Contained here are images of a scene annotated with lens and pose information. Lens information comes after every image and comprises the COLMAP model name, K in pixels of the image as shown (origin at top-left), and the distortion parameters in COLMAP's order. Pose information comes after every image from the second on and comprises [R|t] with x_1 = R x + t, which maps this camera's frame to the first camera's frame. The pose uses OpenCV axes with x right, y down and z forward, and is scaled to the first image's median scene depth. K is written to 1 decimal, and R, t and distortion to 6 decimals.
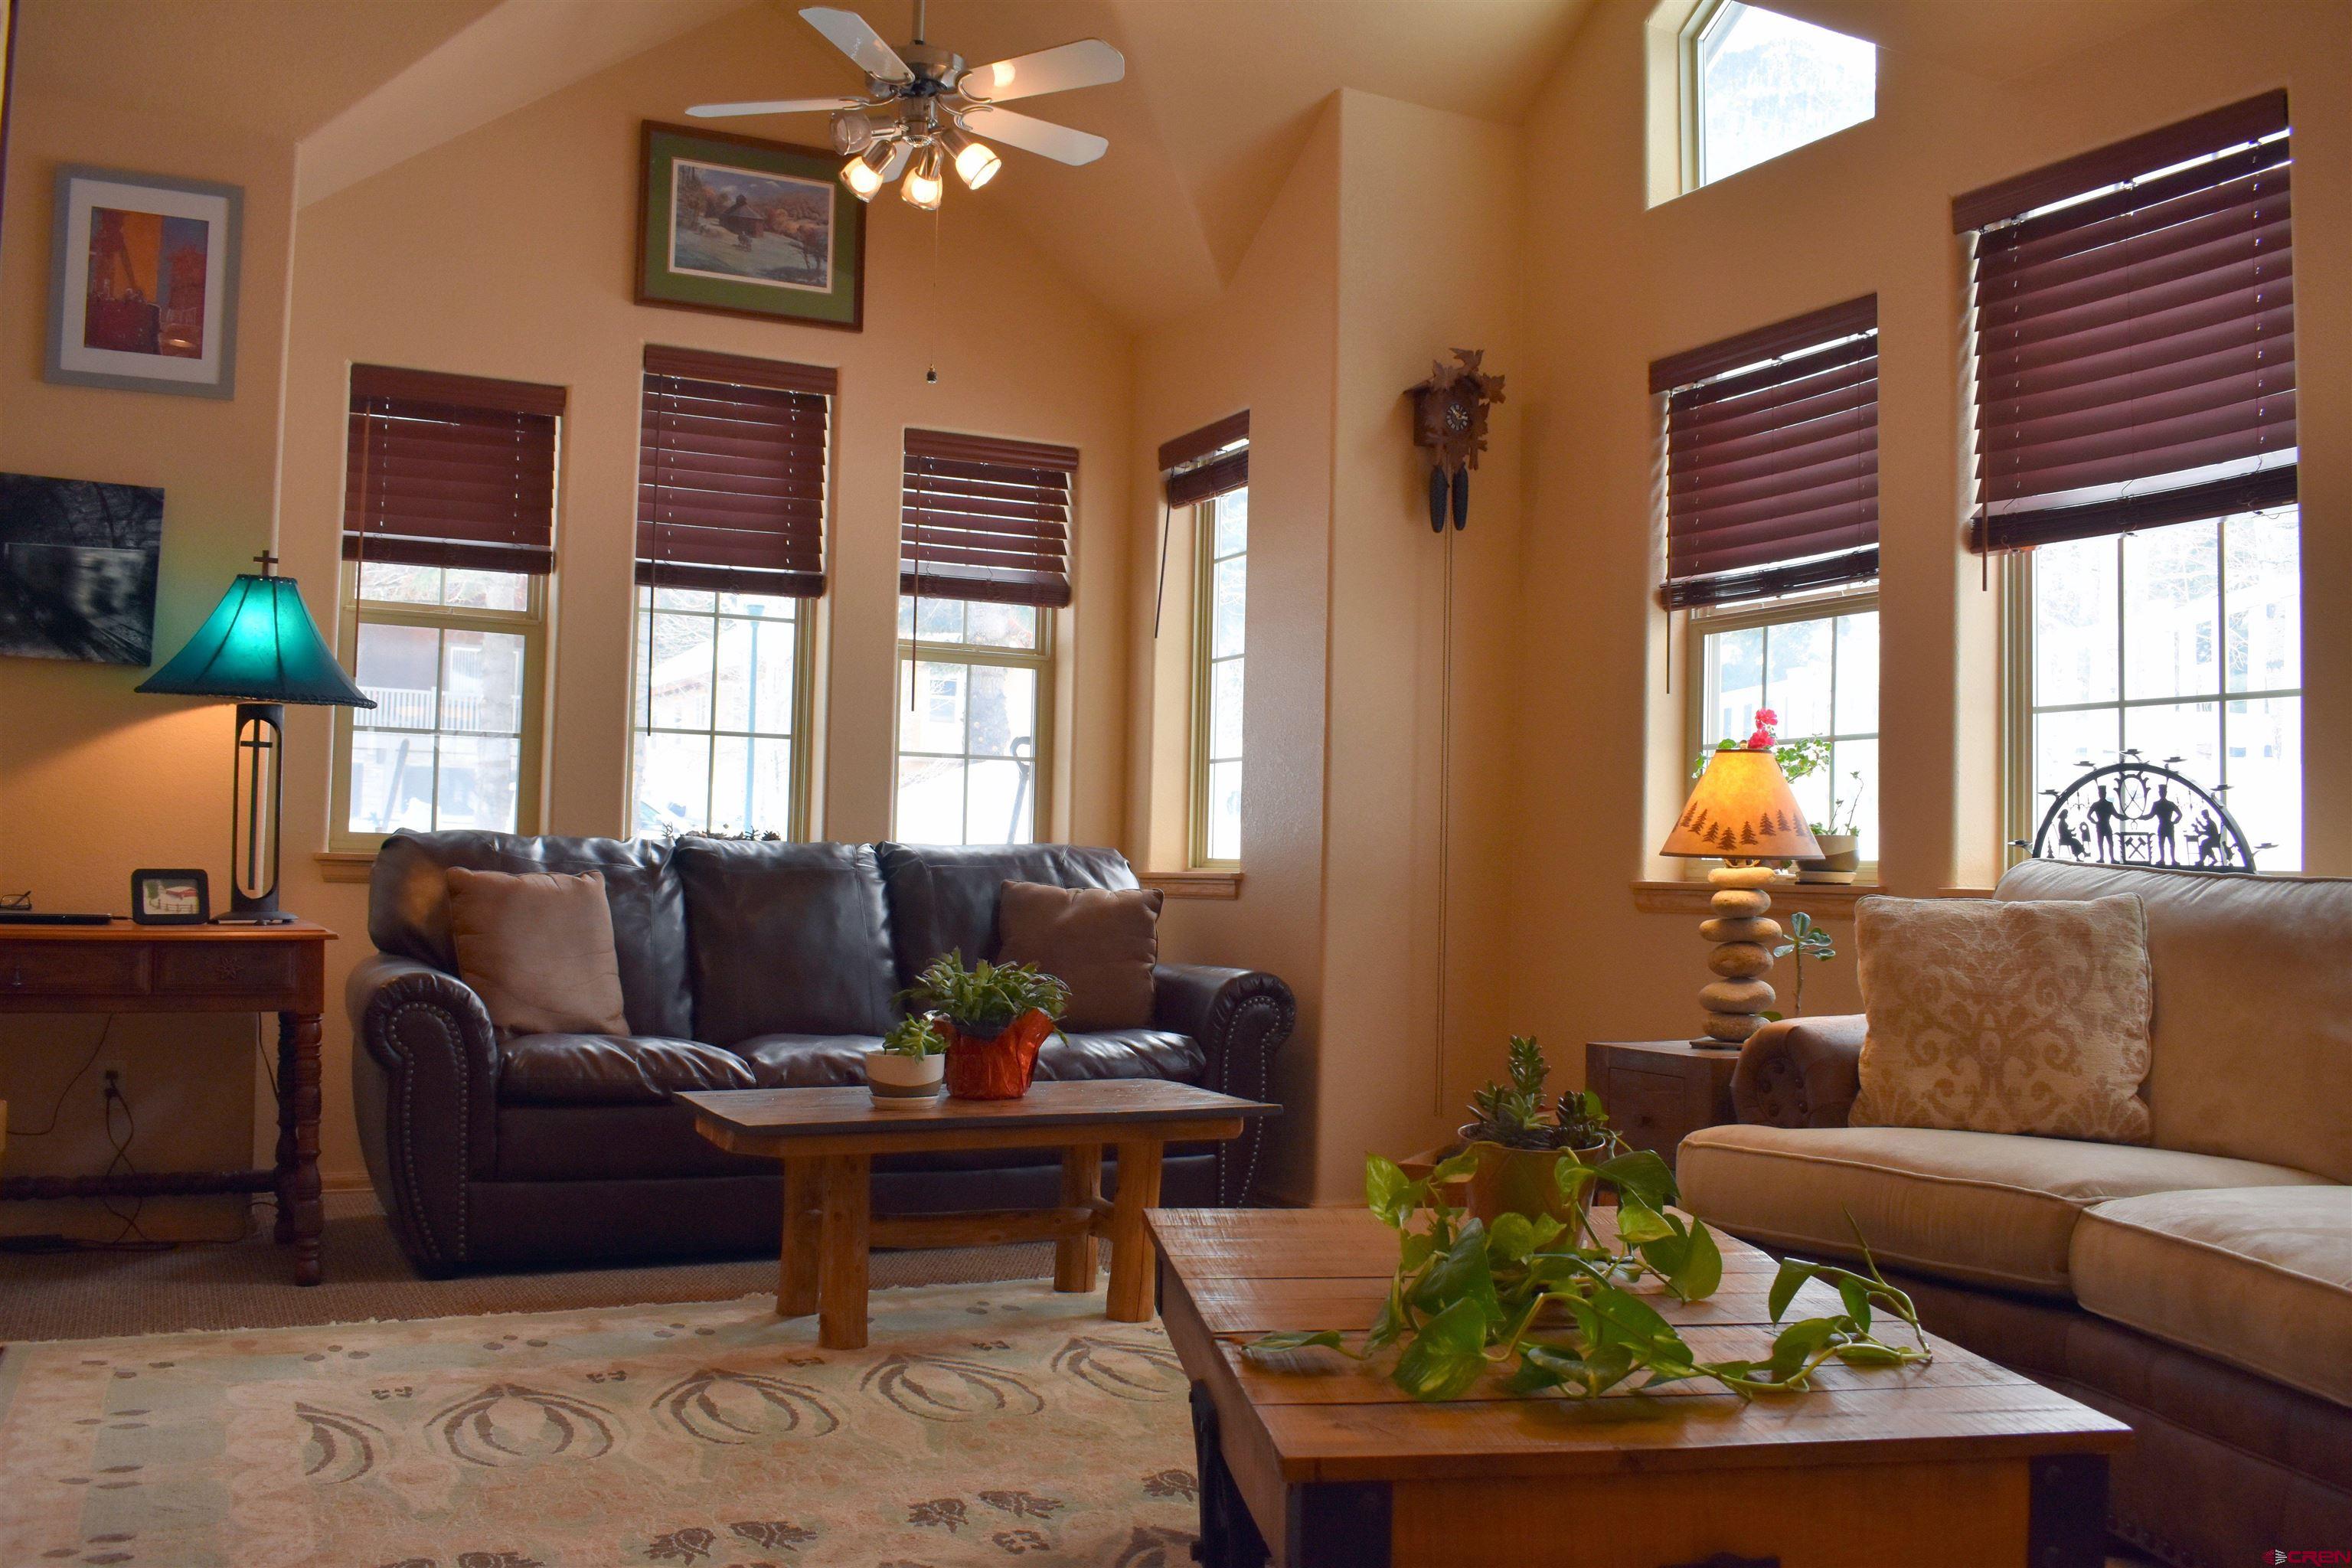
lens RADIAL K [[2007.6, 0, 1176.0], [0, 2007.6, 784.0], [0, 0, 1]] dist [-0.097654, 0.018453]
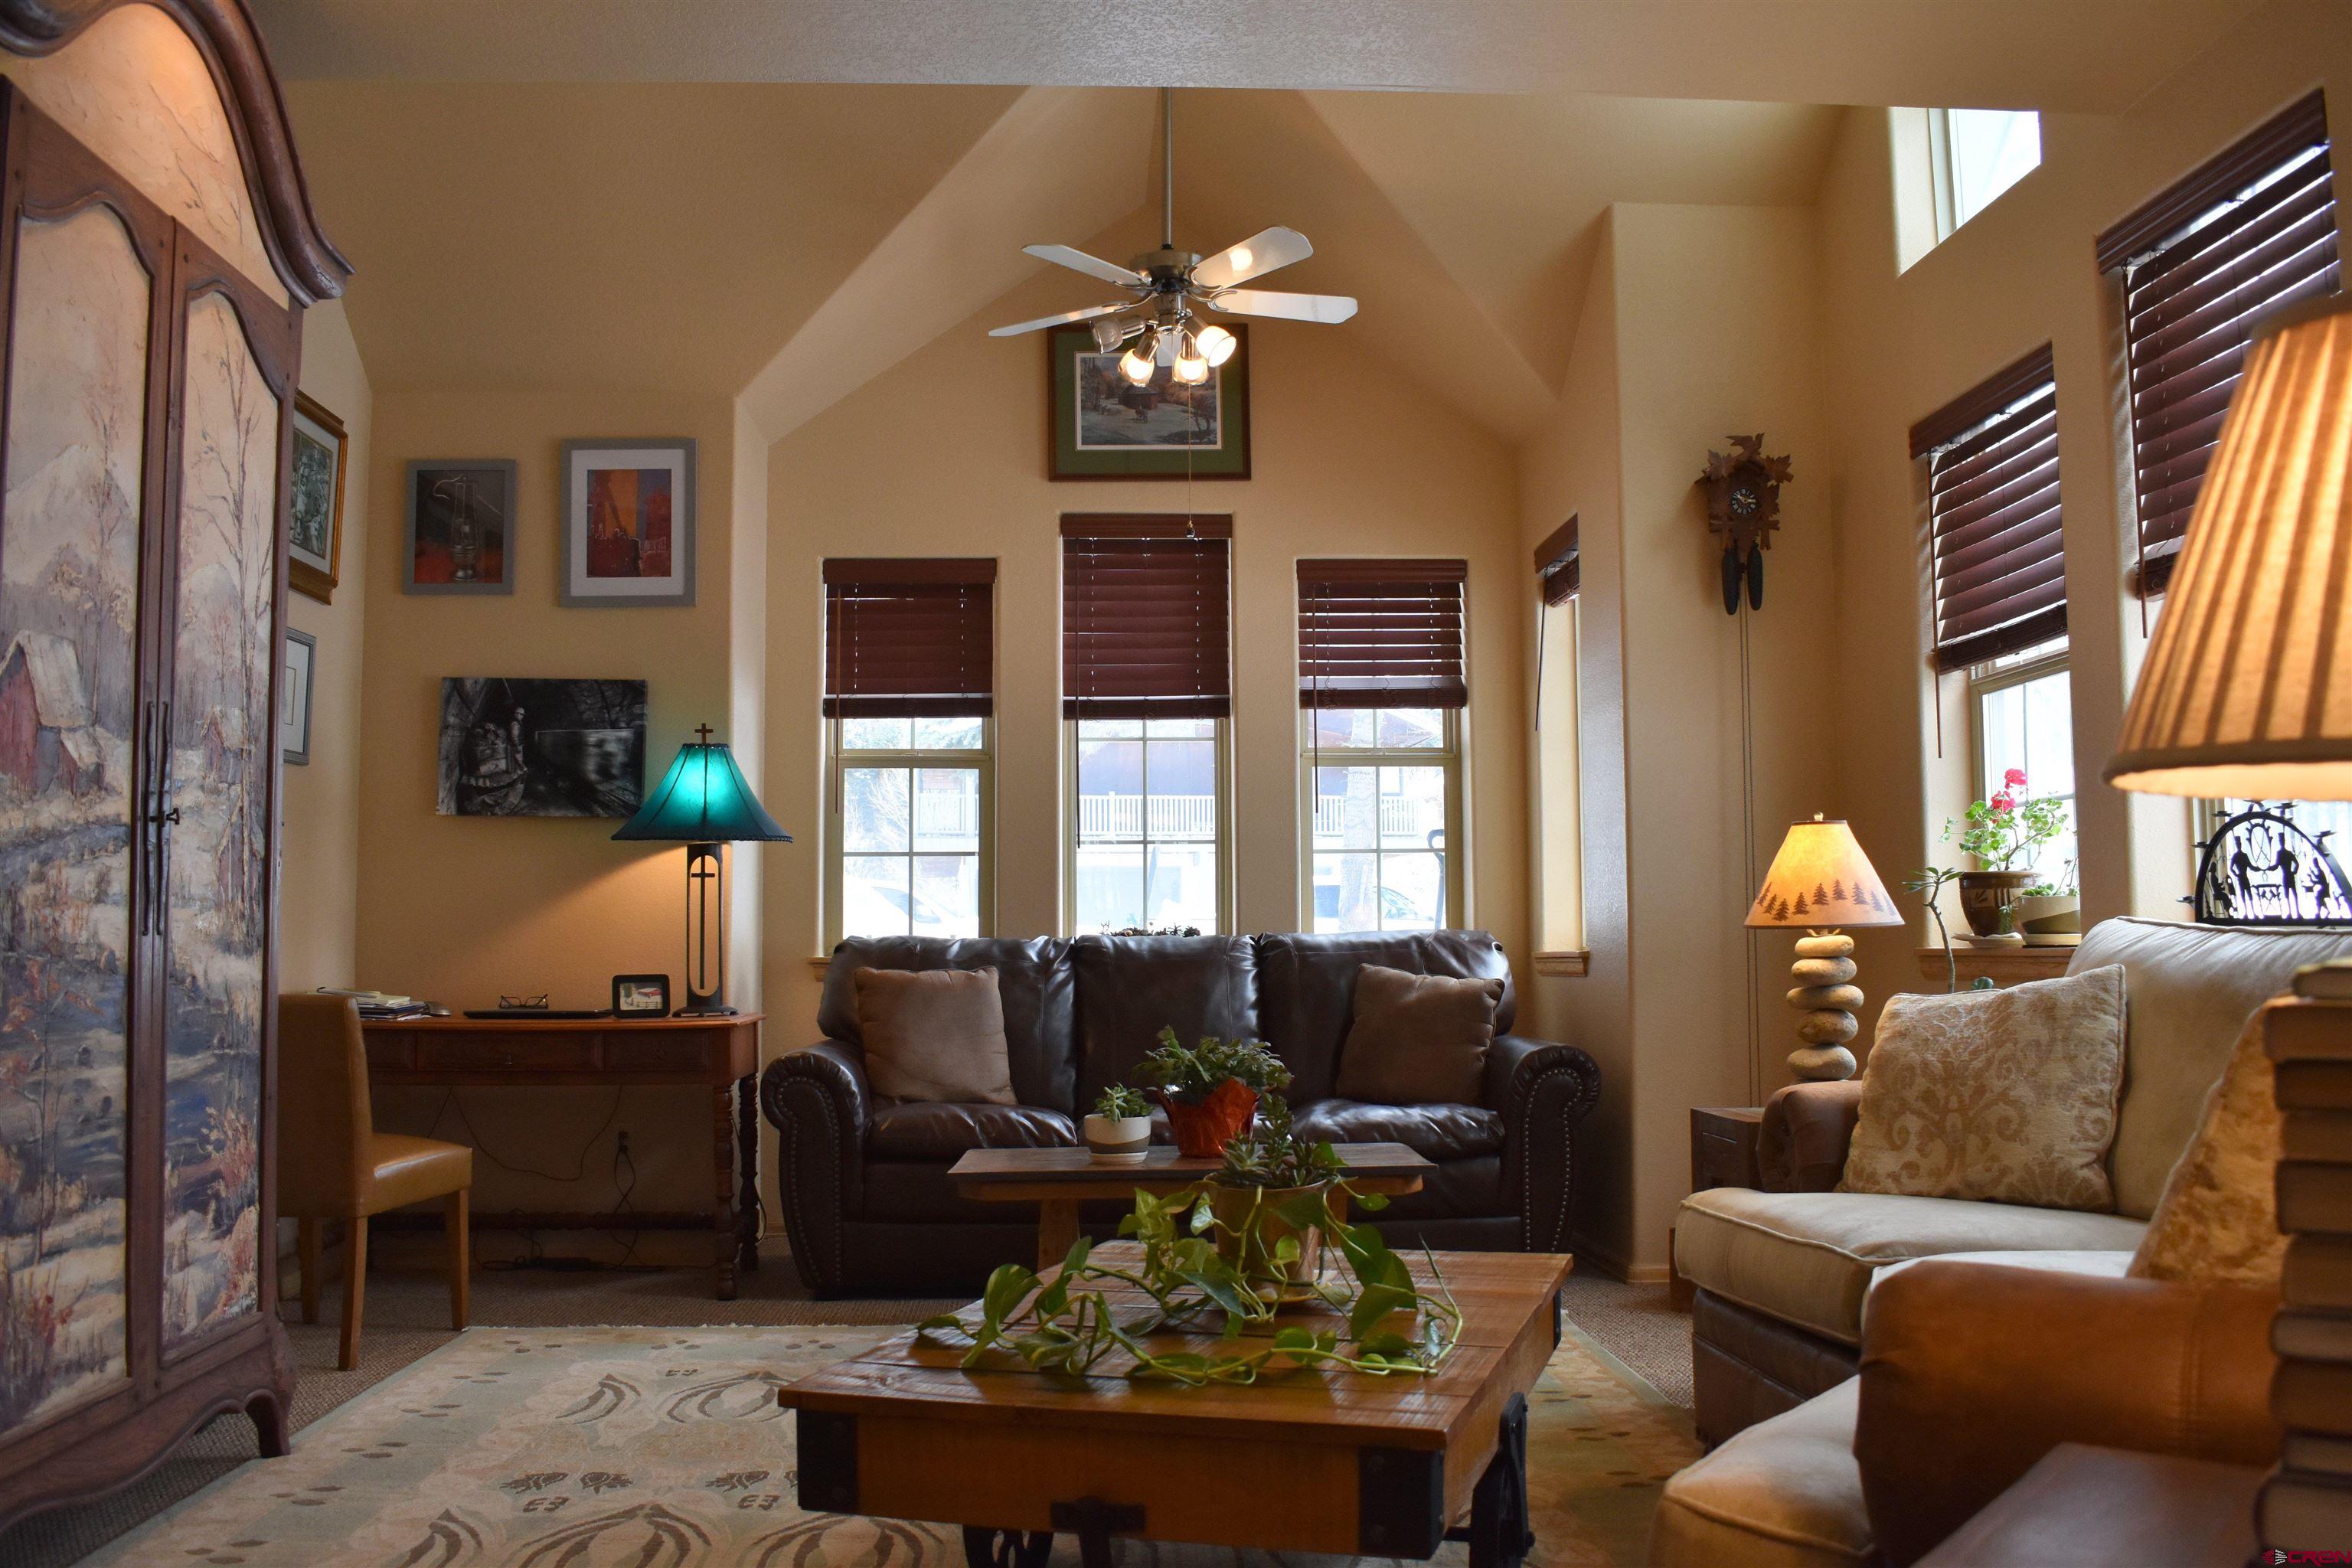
lens RADIAL K [[2007.6, 0, 1176.0], [0, 2007.6, 784.0], [0, 0, 1]] dist [-0.097654, 0.018453]
pose [[0.911341, -0.061988, -0.406959, 0.301483], [0.045339, 0.997698, -0.050437, 0.000012], [0.409148, 0.027514, 0.912053, -0.052494]]
